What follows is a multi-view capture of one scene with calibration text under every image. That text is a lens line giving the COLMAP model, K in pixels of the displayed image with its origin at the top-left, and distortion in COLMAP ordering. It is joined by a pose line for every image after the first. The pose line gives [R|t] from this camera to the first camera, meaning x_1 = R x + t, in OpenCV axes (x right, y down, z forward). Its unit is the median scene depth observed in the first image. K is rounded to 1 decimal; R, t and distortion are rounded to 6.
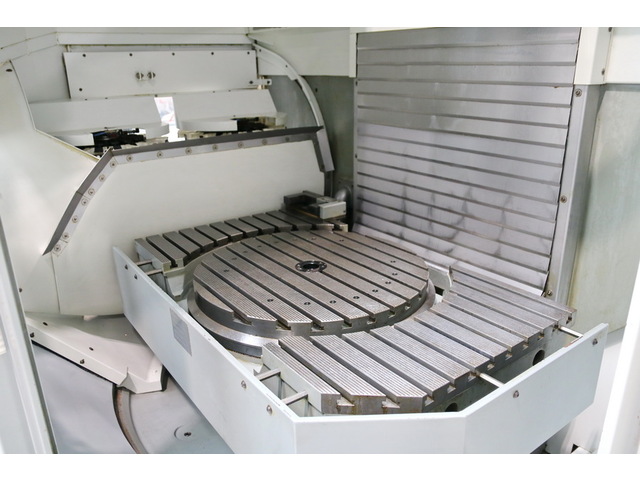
lens RADIAL K [[501.8, 0, 326.8], [0, 501.8, 249.1], [0, 0, 1]] dist [-0.111256, 0.087580]
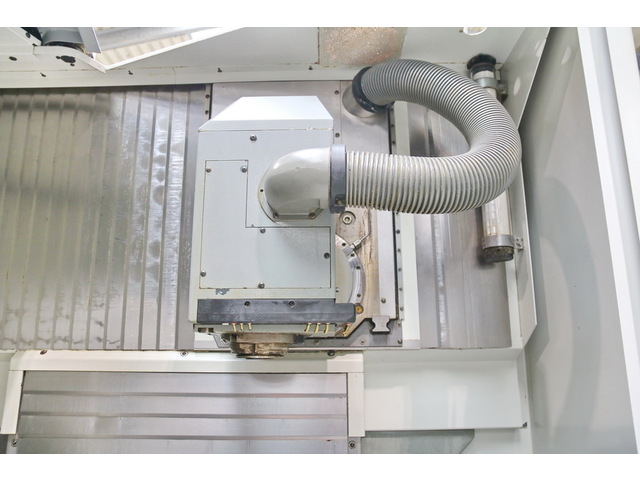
lens RADIAL K [[501.8, 0, 324.6], [0, 501.8, 244.9], [0, 0, 1]] dist [-0.111256, 0.087580]
pose [[0.611530, 0.183233, 0.769712, -0.265502], [0.271047, 0.865439, -0.421365, -0.194091], [-0.743347, 0.466306, 0.479577, 0.270204]]
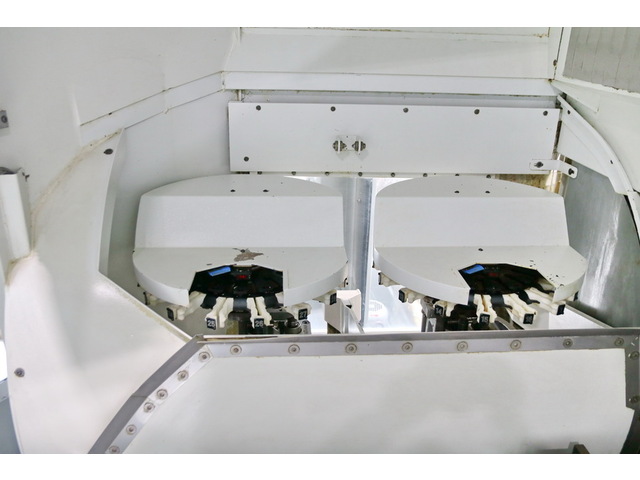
lens RADIAL K [[576.8, 0, 317.4], [0, 576.8, 243.8], [0, 0, 1]] dist [-0.057622, 0.018937]
pose [[0.842320, 0.224767, -0.489874, -0.044139], [-0.219487, 0.973164, 0.069113, -0.363792], [0.492262, 0.049306, 0.869049, 0.498279]]
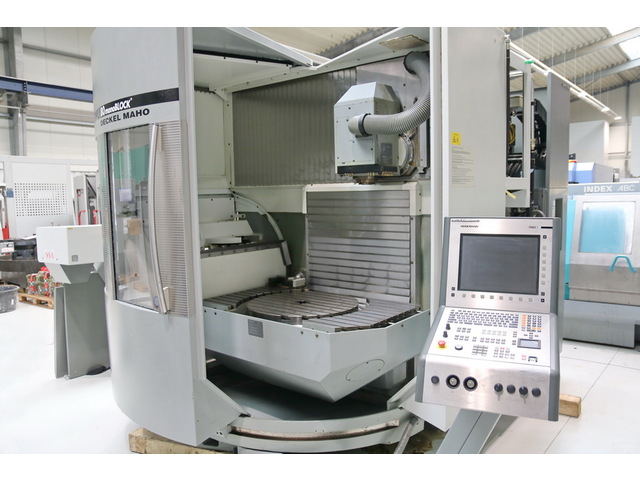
lens RADIAL K [[501.8, 0, 323.0], [0, 501.8, 246.8], [0, 0, 1]] dist [-0.111256, 0.087580]
pose [[0.970795, -0.033143, 0.237609, -0.385679], [0.090646, 0.967669, -0.235374, 0.272288], [-0.222126, 0.250038, 0.942412, -0.915705]]
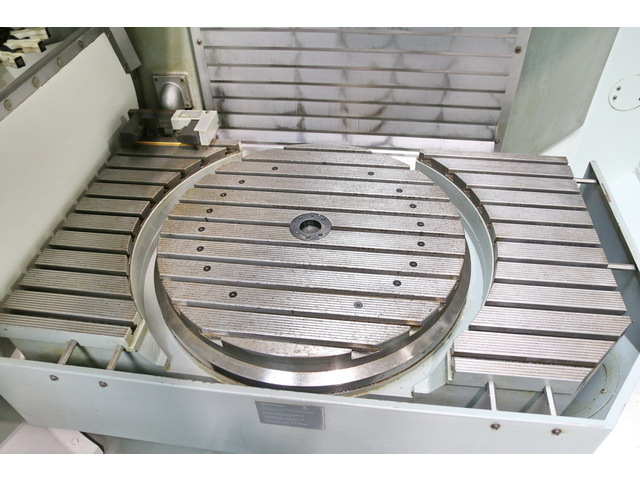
lens RADIAL K [[501.8, 0, 318.5], [0, 501.8, 242.8], [0, 0, 1]] dist [-0.111256, 0.087580]
pose [[0.700010, -0.499366, 0.510509, -0.373810], [0.266666, 0.845938, 0.461821, -0.259080], [-0.662476, -0.187144, 0.725329, 0.385999]]
